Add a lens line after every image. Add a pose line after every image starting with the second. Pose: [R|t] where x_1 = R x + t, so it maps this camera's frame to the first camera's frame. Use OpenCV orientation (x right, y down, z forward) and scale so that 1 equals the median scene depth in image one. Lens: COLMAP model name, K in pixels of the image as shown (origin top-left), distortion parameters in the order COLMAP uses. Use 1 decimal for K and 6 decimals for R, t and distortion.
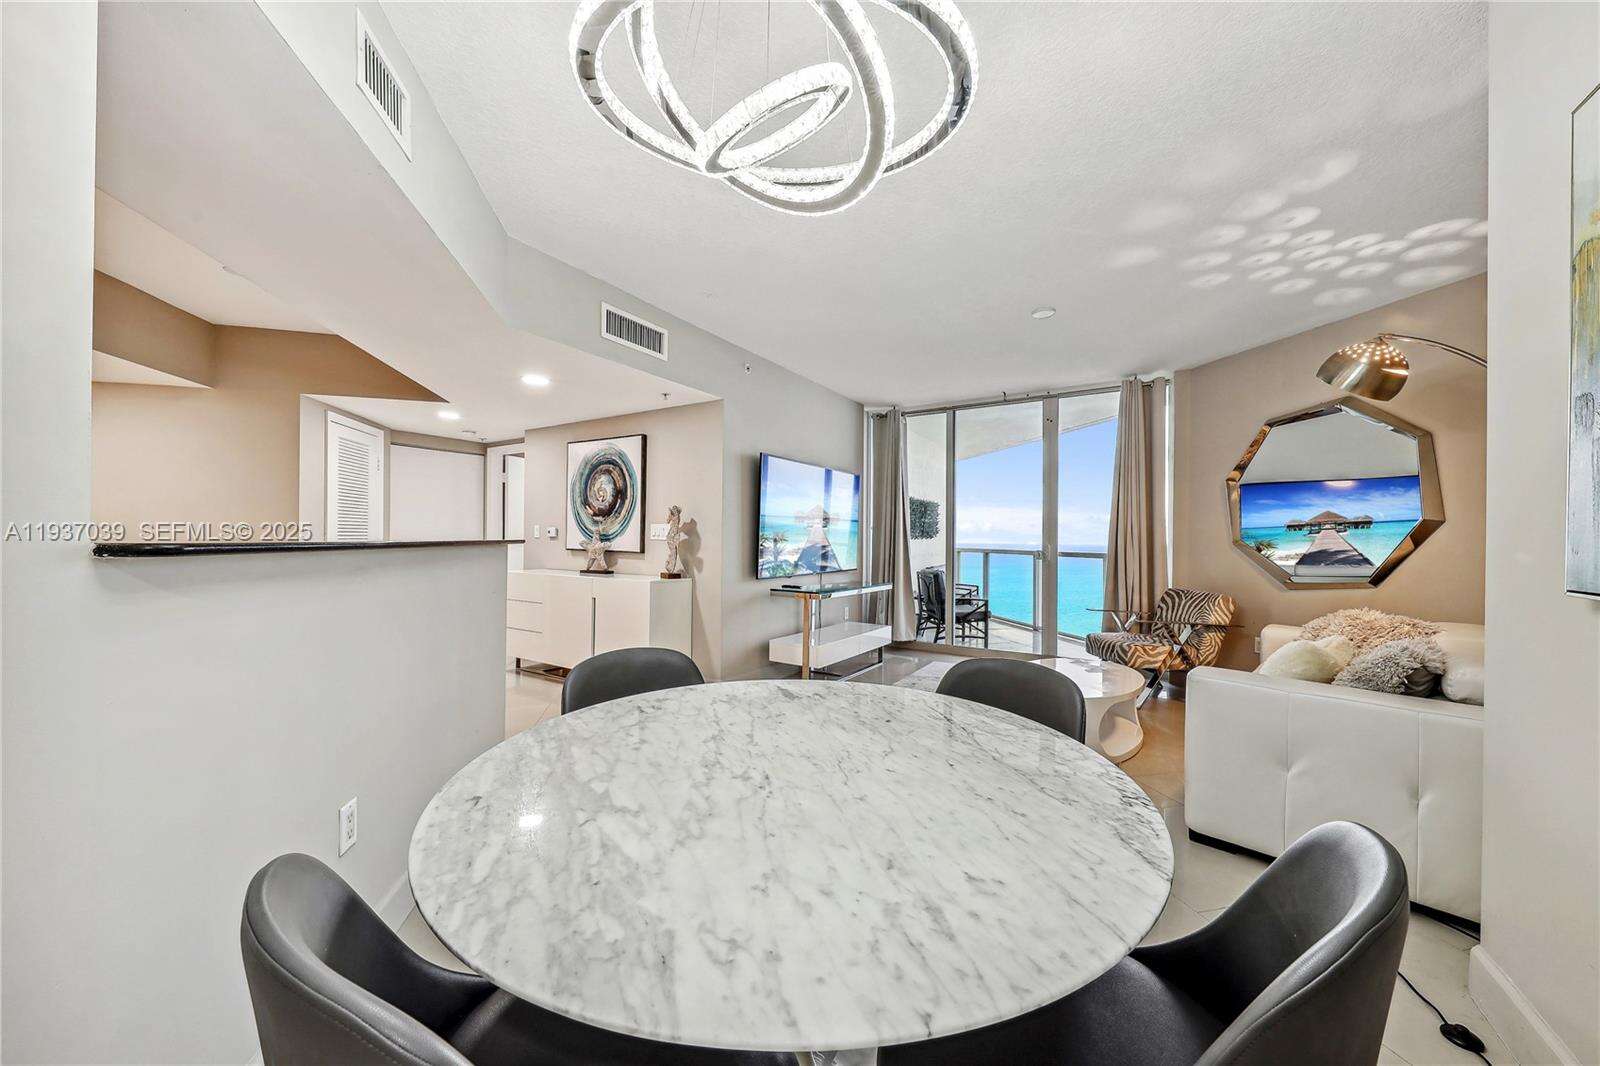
lens RADIAL K [[562.4, 0, 798.1], [0, 562.4, 537.4], [0, 0, 1]] dist [0.003379, -0.001639]
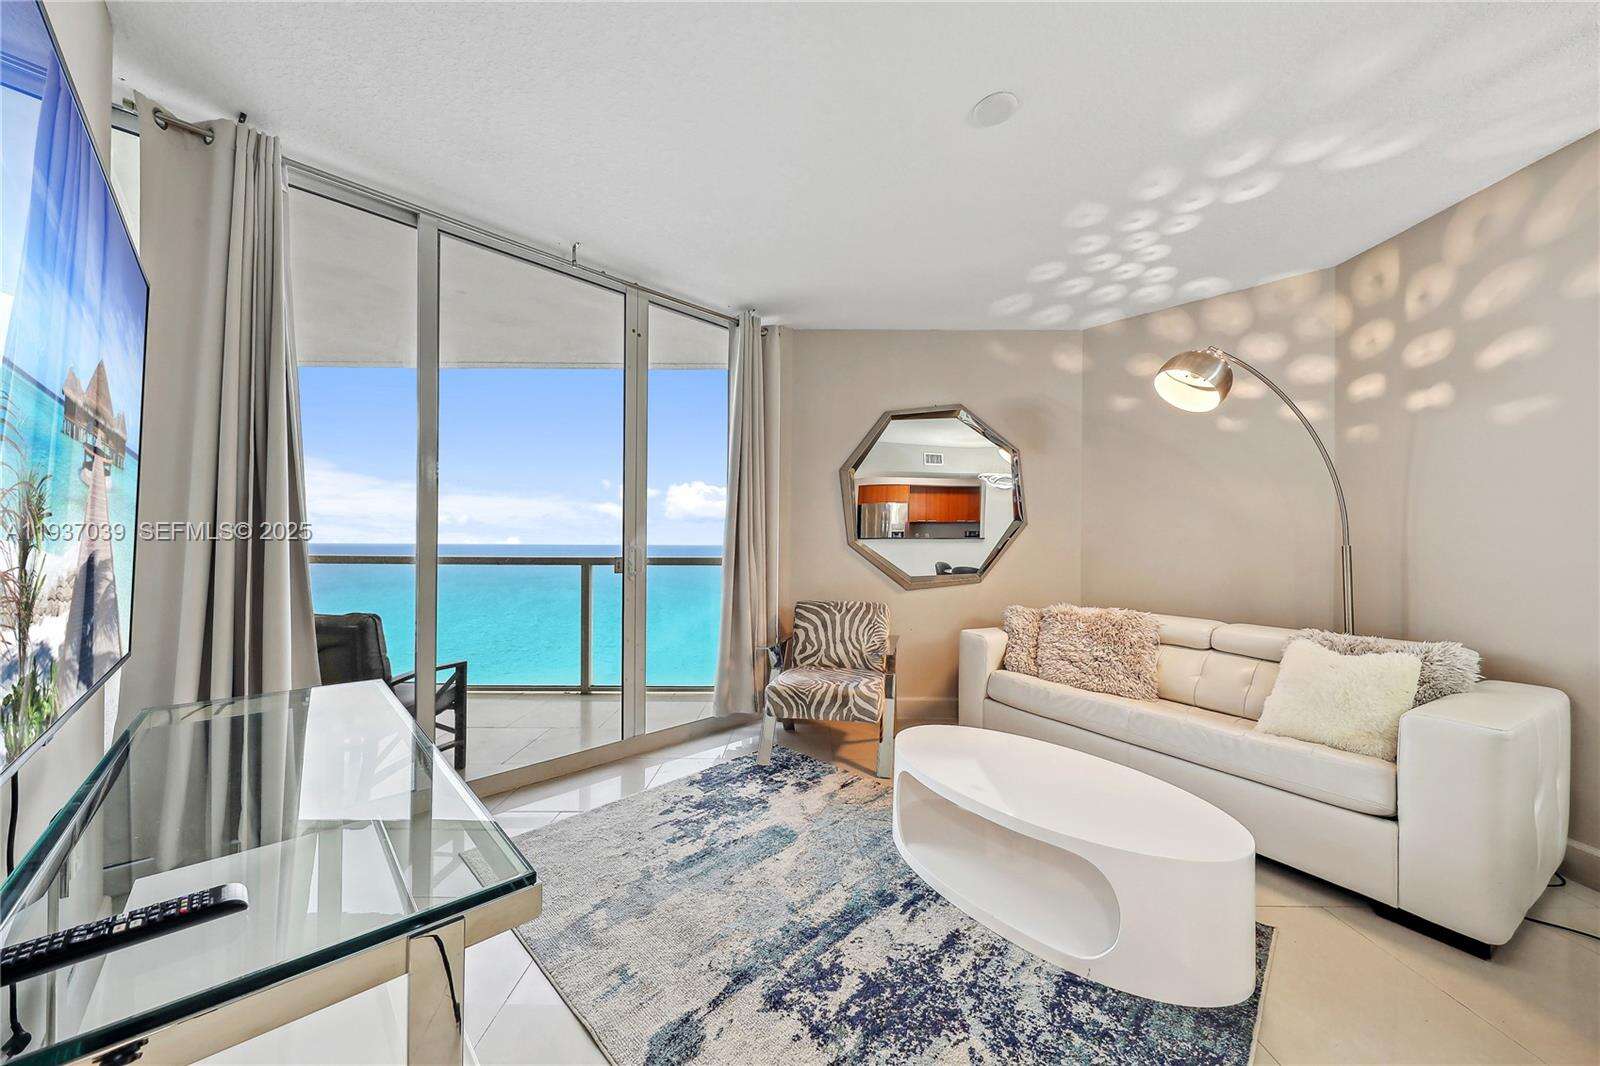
lens RADIAL K [[562.4, 0, 804.9], [0, 562.4, 535.3], [0, 0, 1]] dist [0.003379, -0.001639]
pose [[0.234394, 0.008215, 0.972107, -0.136051], [-0.008075, 0.999946, -0.006503, 0.006531], [-0.972108, -0.006326, 0.234448, 1.177562]]
